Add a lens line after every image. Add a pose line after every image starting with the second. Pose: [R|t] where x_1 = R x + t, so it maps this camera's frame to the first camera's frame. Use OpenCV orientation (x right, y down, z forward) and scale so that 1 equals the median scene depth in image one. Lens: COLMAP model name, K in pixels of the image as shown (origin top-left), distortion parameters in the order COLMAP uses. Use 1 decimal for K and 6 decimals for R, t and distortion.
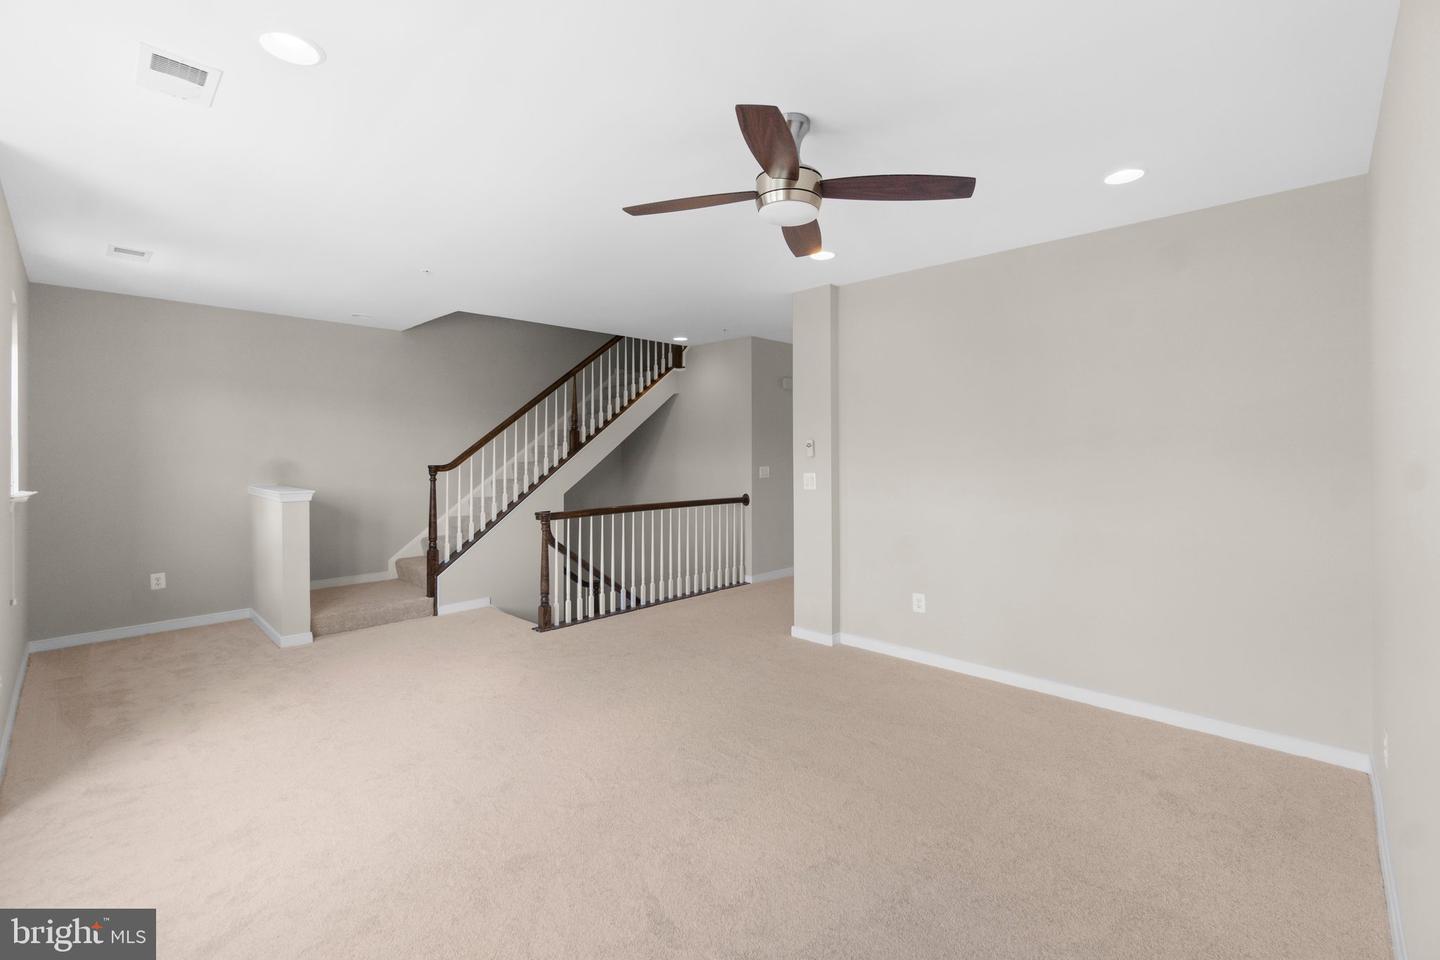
lens RADIAL K [[617.6, 0, 721.5], [0, 617.6, 464.9], [0, 0, 1]] dist [-0.002348, -0.000058]
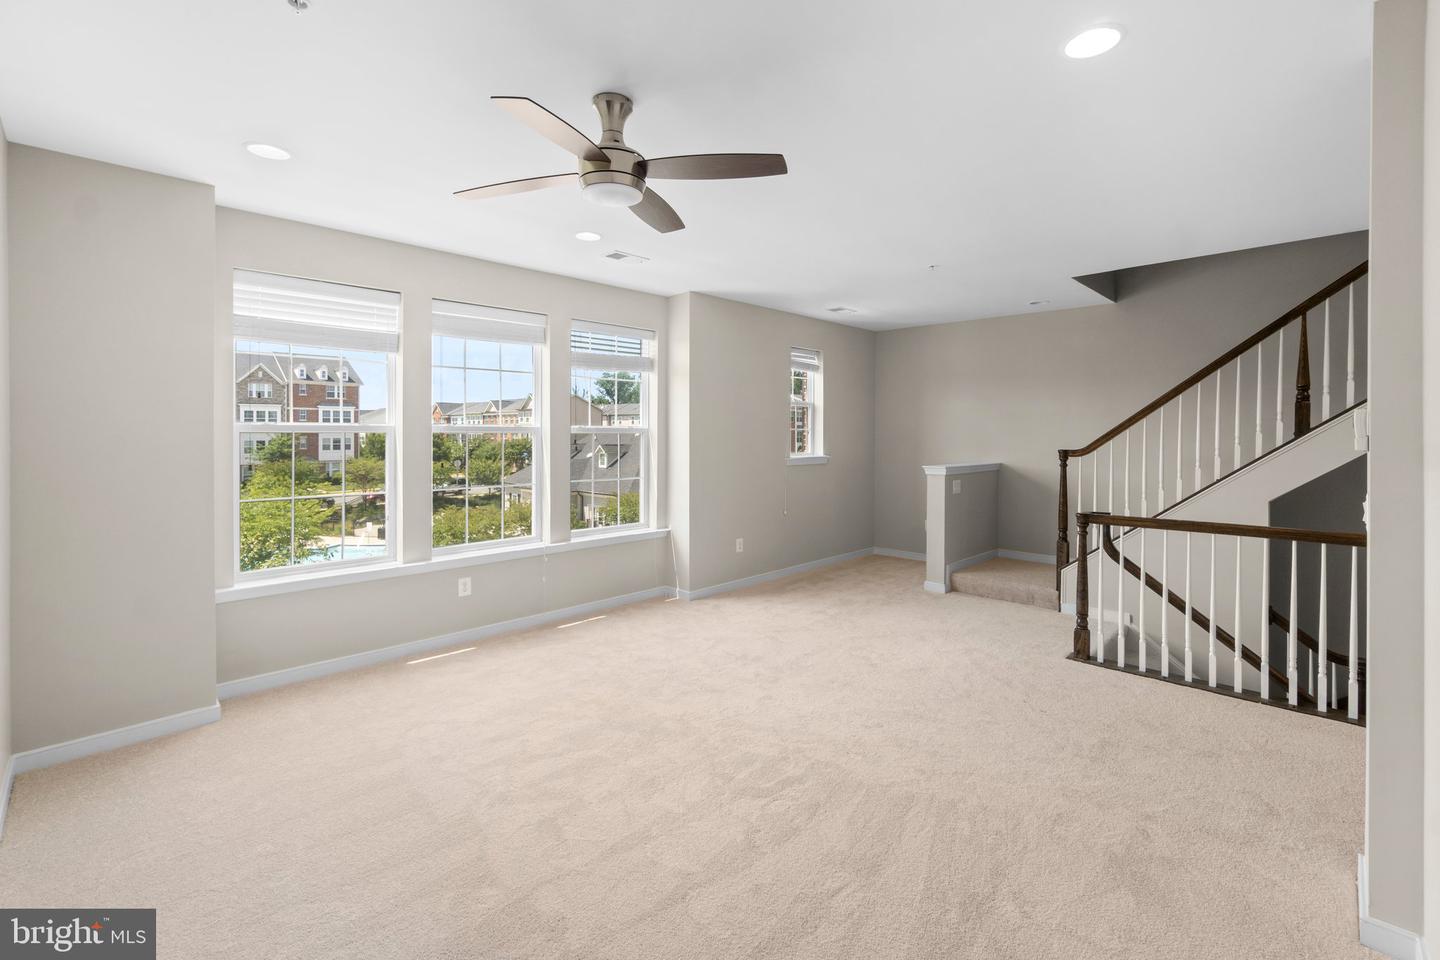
lens RADIAL K [[626.7, 0, 720.5], [0, 626.7, 436.5], [0, 0, 1]] dist [-0.002622, -0.000091]
pose [[0.000337, 0.010288, -0.999947, 0.468116], [-0.026347, 0.999600, 0.010276, -0.015055], [0.999653, 0.026342, 0.000608, 0.480065]]
